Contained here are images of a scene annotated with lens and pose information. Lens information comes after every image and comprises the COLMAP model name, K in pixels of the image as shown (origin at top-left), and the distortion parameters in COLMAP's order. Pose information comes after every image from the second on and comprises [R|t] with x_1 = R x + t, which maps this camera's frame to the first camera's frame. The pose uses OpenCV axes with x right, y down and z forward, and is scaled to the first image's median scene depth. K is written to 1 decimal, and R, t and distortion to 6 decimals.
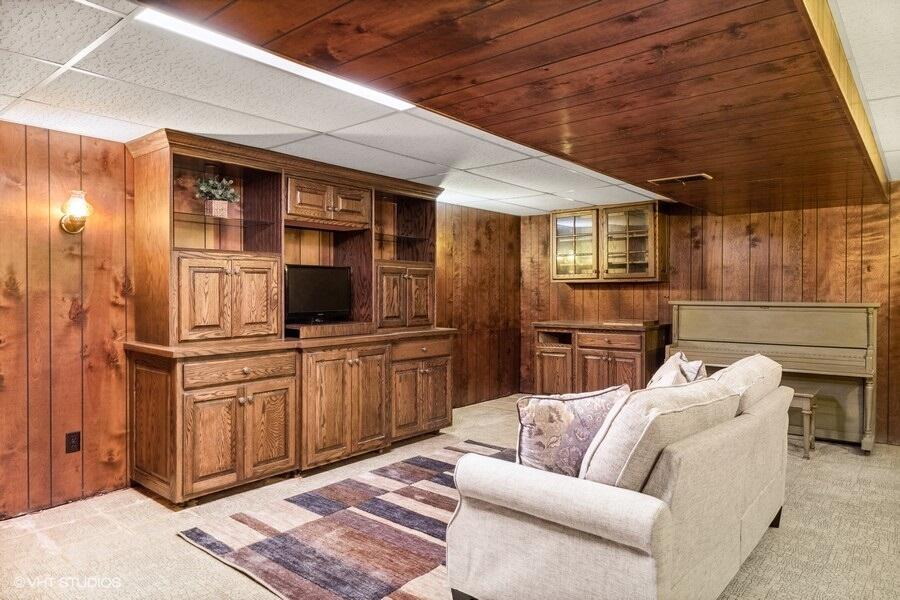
lens RADIAL K [[571.7, 0, 449.2], [0, 571.7, 299.2], [0, 0, 1]] dist [-0.002494, -0.001001]
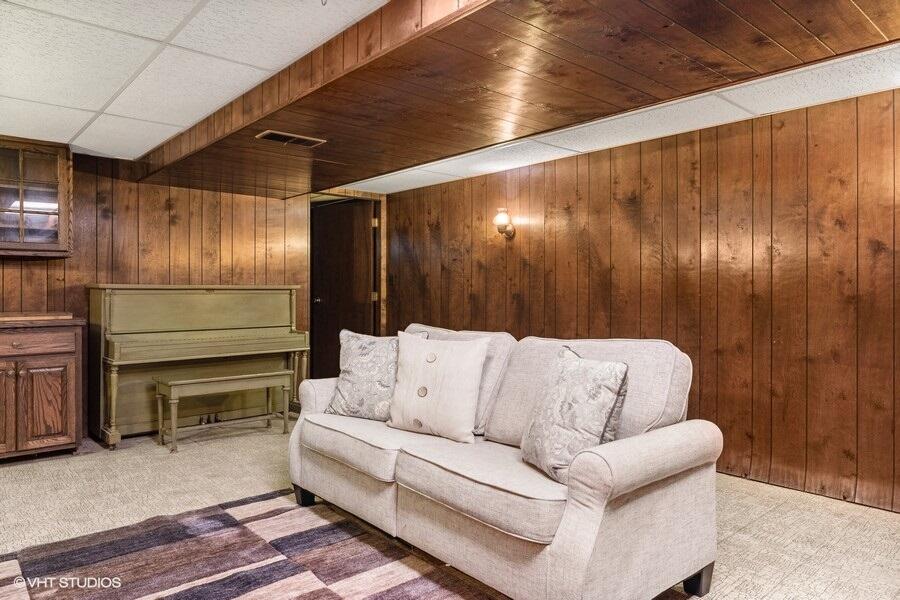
lens RADIAL K [[594.3, 0, 449.2], [0, 594.3, 294.0], [0, 0, 1]] dist [-0.005307, -0.000203]
pose [[0.154936, -0.005178, 0.987911, -0.320358], [0.012463, 0.999917, 0.003286, 0.020101], [-0.987846, 0.011803, 0.154988, 0.426370]]
